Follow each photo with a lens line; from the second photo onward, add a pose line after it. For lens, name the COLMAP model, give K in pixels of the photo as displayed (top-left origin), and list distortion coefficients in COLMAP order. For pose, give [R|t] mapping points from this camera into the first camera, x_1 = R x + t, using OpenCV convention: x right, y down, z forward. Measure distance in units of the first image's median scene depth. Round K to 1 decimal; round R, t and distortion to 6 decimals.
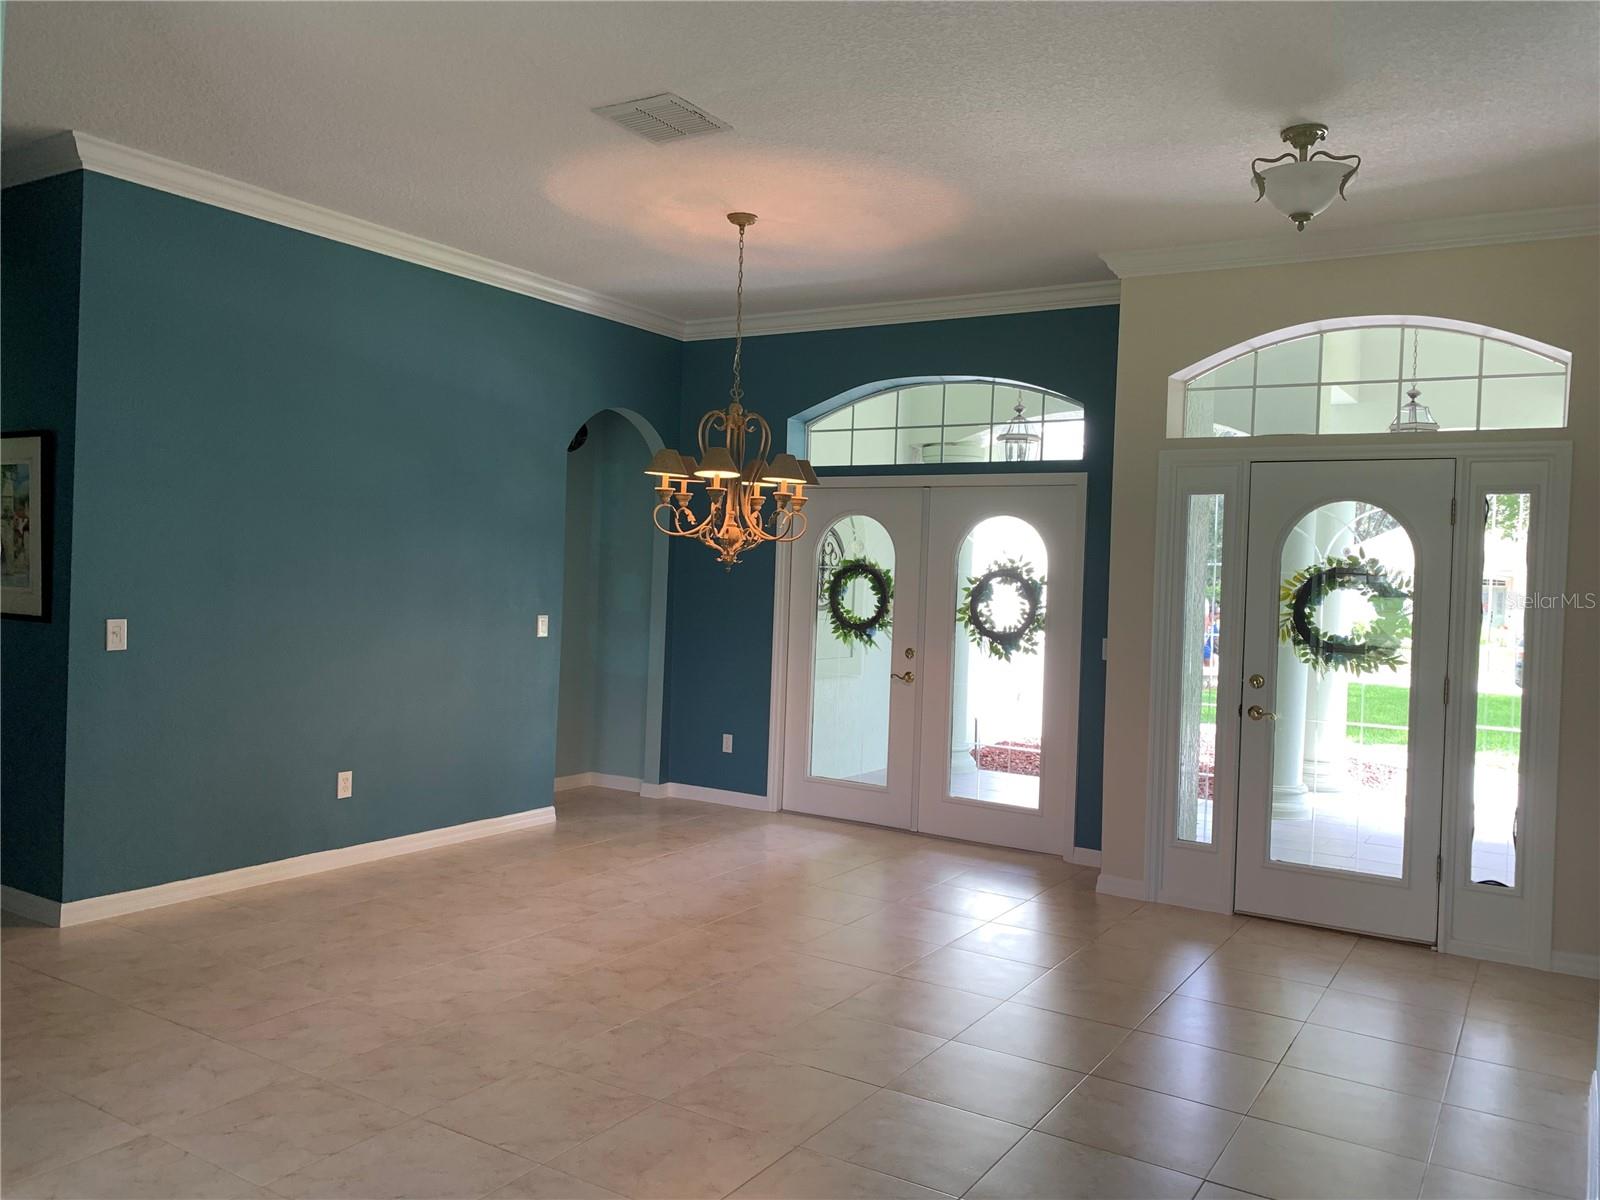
lens RADIAL K [[1233.0, 0, 790.2], [0, 1233.0, 608.4], [0, 0, 1]] dist [0.014927, -0.010786]
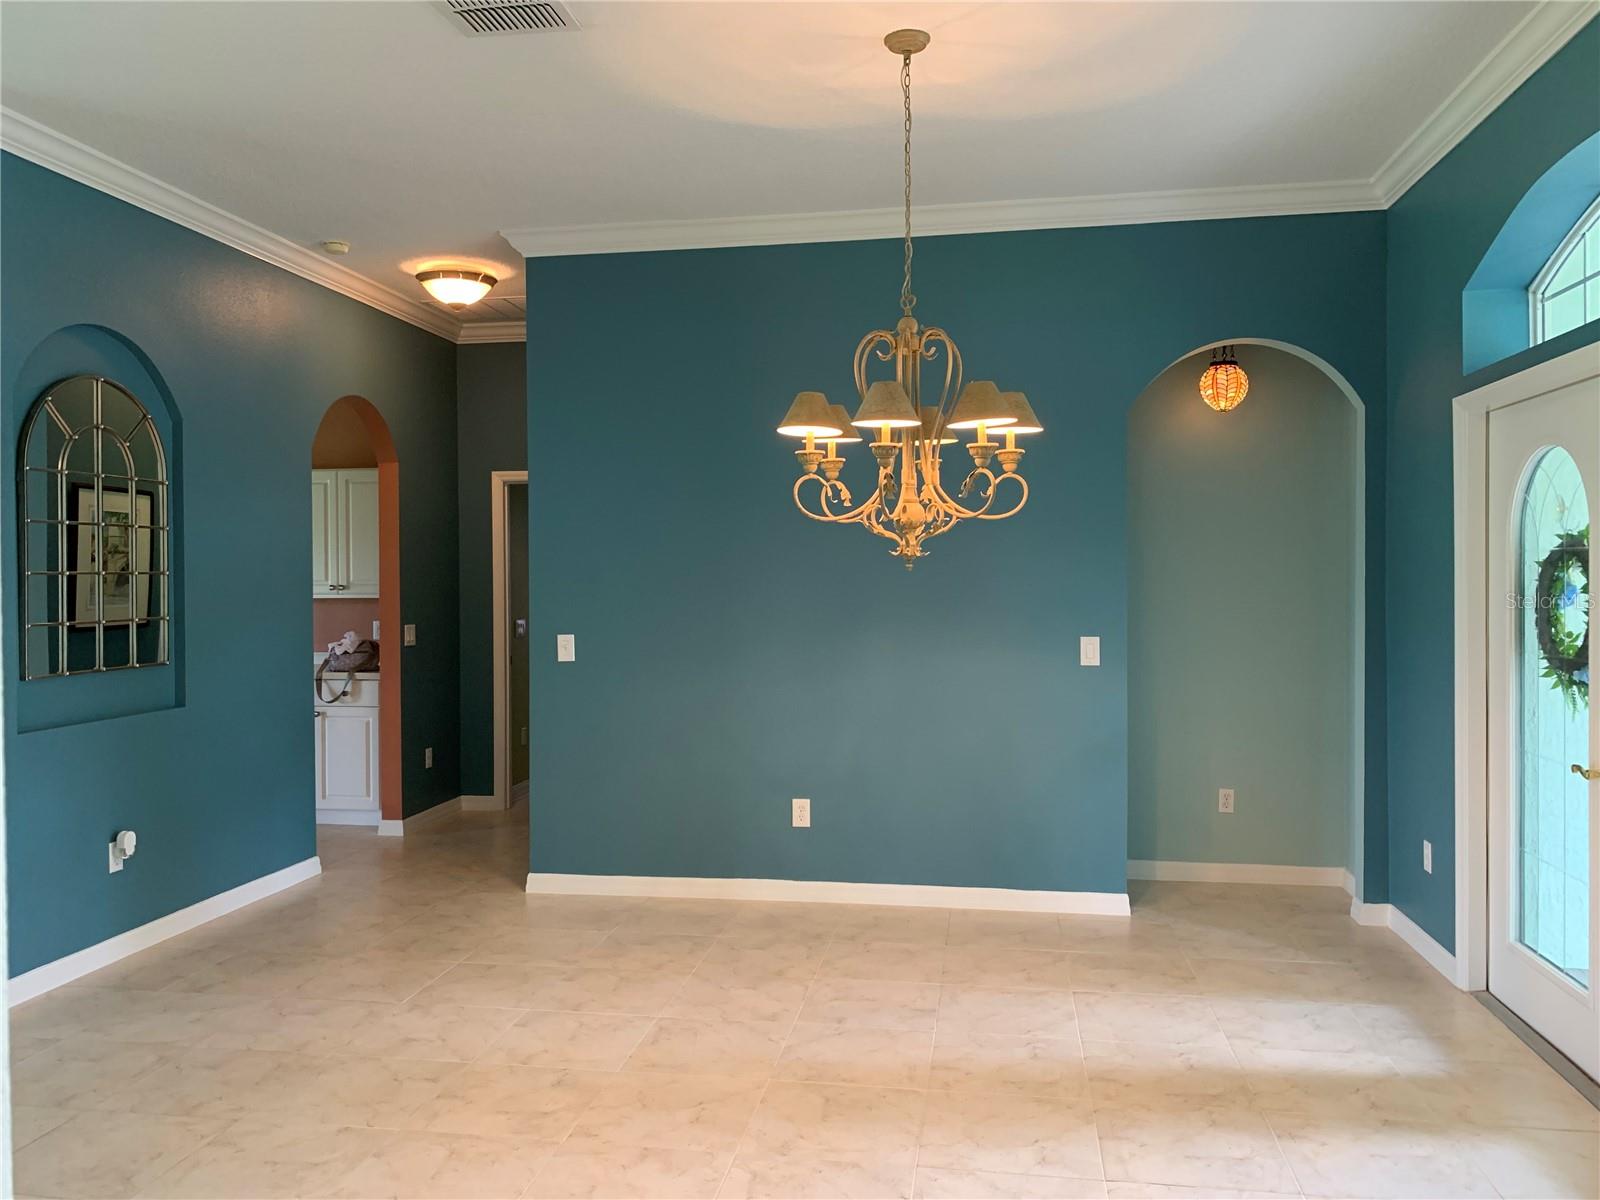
lens RADIAL K [[1233.0, 0, 796.3], [0, 1233.0, 598.0], [0, 0, 1]] dist [0.014927, -0.010786]
pose [[0.388492, -0.021056, -0.921212, 0.545662], [-0.002582, 0.999710, -0.023939, 0.001743], [0.921449, 0.011679, 0.388325, 0.688317]]
